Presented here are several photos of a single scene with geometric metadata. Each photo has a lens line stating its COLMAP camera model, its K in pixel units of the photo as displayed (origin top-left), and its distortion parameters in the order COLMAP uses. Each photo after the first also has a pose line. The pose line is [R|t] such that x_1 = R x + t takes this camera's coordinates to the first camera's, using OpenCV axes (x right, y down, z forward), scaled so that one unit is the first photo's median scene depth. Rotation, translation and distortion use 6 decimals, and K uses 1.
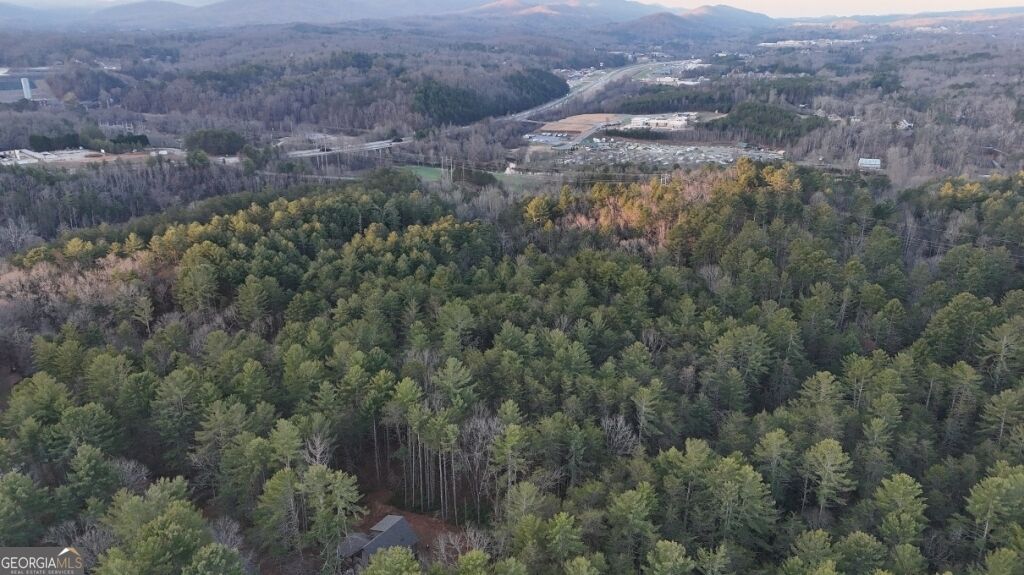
lens RADIAL K [[772.3, 0, 512.0], [0, 772.3, 287.5], [0, 0, 1]] dist [0.049440, -0.003912]
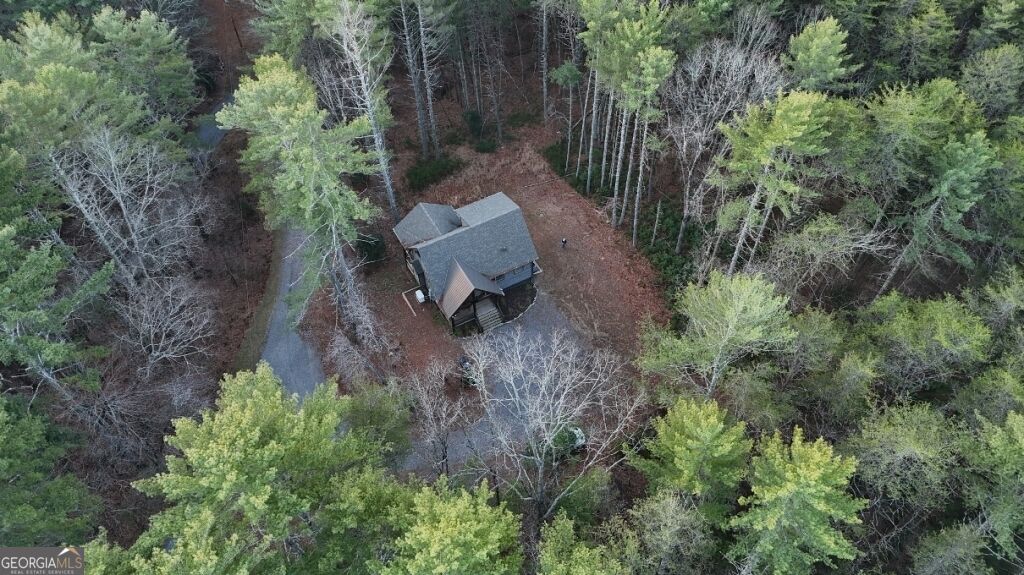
lens RADIAL K [[772.3, 0, 512.0], [0, 772.3, 287.5], [0, 0, 1]] dist [0.049440, -0.003912]
pose [[0.887310, 0.352363, -0.297524, 0.021334], [-0.145595, 0.826187, 0.544258, 0.066575], [0.437587, -0.439608, 0.784387, 0.572752]]
